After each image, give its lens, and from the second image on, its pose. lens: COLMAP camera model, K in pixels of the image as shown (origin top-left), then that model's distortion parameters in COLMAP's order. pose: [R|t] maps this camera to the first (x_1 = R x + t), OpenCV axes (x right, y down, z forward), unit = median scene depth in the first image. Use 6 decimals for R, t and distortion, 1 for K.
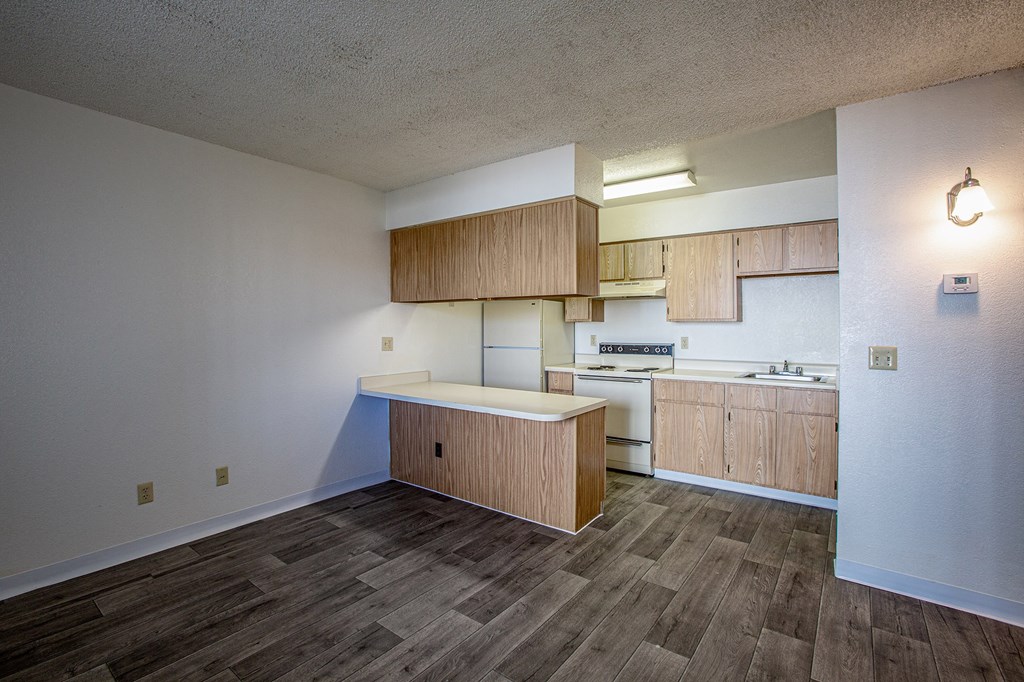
lens RADIAL K [[462.5, 0, 512.0], [0, 462.5, 341.0], [0, 0, 1]] dist [-0.080672, 0.030860]
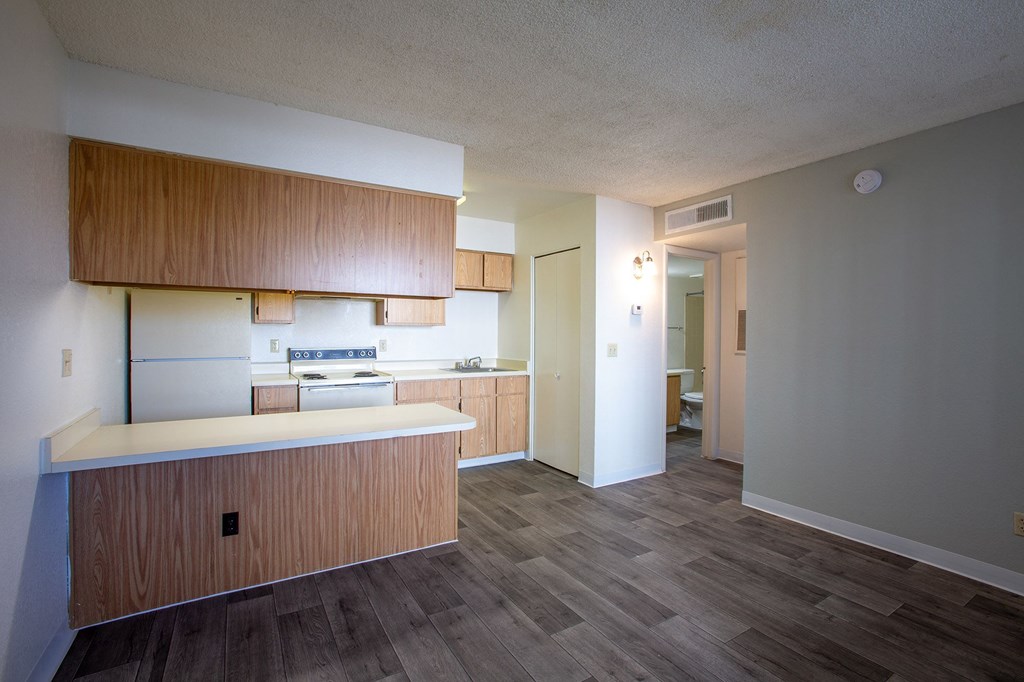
lens RADIAL K [[462.5, 0, 512.0], [0, 462.5, 341.0], [0, 0, 1]] dist [-0.080672, 0.030860]
pose [[0.381657, -0.016770, 0.924152, -0.675984], [0.020467, 0.999744, 0.009689, -0.014769], [-0.924077, 0.015216, 0.381903, 0.475619]]
